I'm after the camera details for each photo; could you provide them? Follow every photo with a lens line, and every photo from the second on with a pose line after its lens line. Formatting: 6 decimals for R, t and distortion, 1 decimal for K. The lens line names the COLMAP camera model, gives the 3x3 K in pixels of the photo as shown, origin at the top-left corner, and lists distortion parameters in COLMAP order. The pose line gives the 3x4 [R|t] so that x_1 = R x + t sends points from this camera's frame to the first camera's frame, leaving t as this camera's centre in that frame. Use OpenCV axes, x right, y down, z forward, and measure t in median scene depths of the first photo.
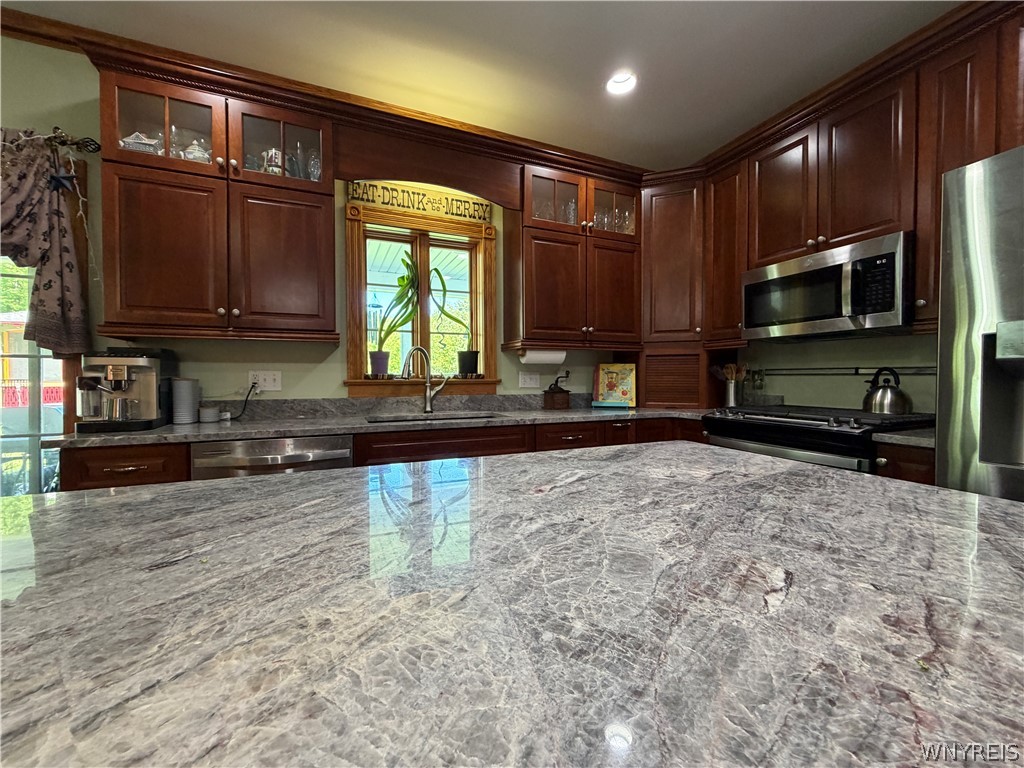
lens RADIAL K [[409.1, 0, 507.9], [0, 409.1, 385.1], [0, 0, 1]] dist [-0.002186, -0.000731]
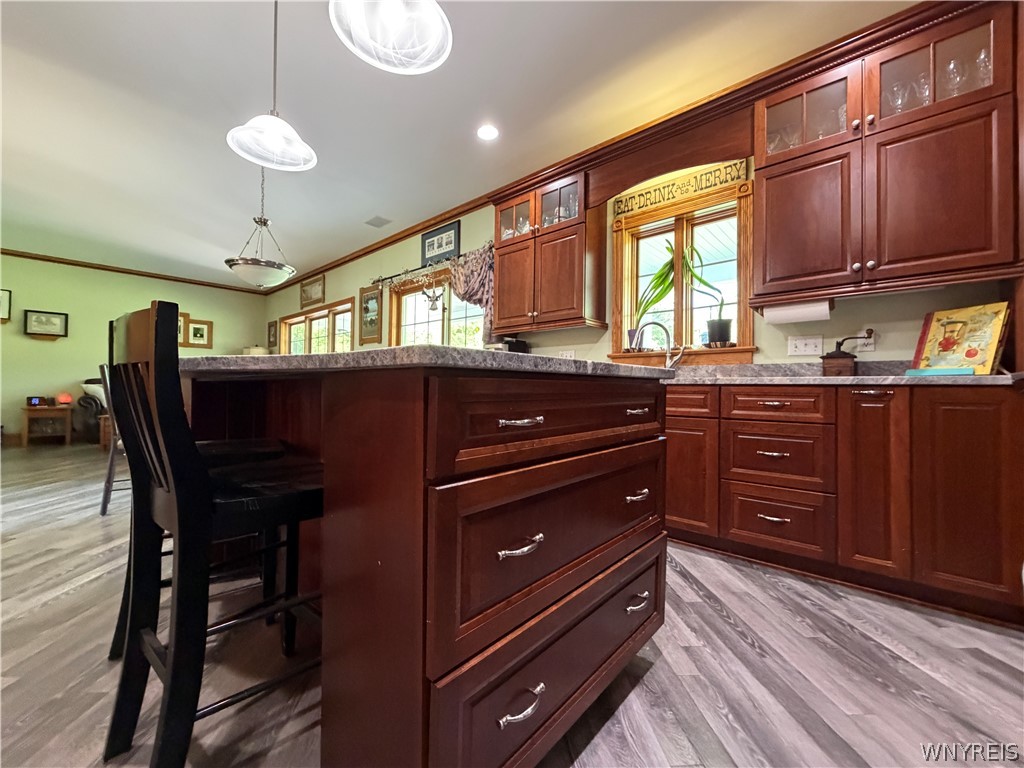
lens RADIAL K [[409.1, 0, 505.9], [0, 409.1, 384.8], [0, 0, 1]] dist [-0.002186, -0.000731]
pose [[0.413160, -0.001336, -0.910657, 0.614575], [-0.029713, 0.999447, -0.014947, 0.106901], [0.910173, 0.033234, 0.412892, 0.148748]]
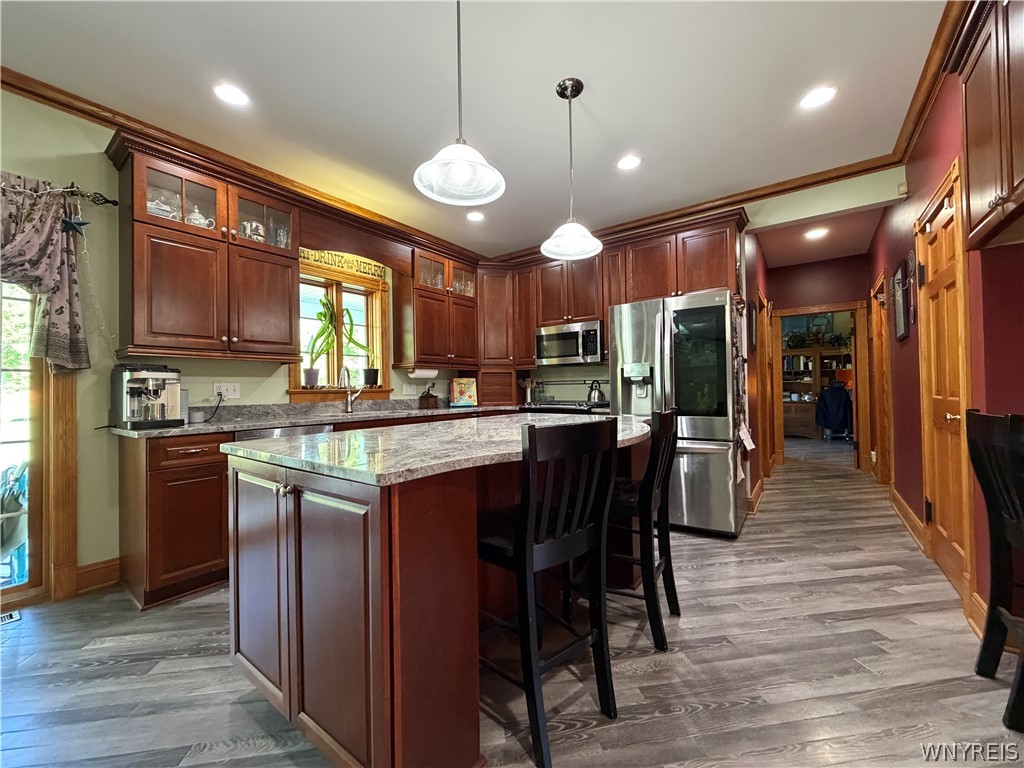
lens RADIAL K [[409.1, 0, 509.7], [0, 409.1, 384.8], [0, 0, 1]] dist [-0.002186, -0.000731]
pose [[0.862633, -0.005295, 0.505803, -0.421069], [0.022508, 0.999357, -0.027925, 0.023235], [-0.505330, 0.035474, 0.862197, -0.477815]]
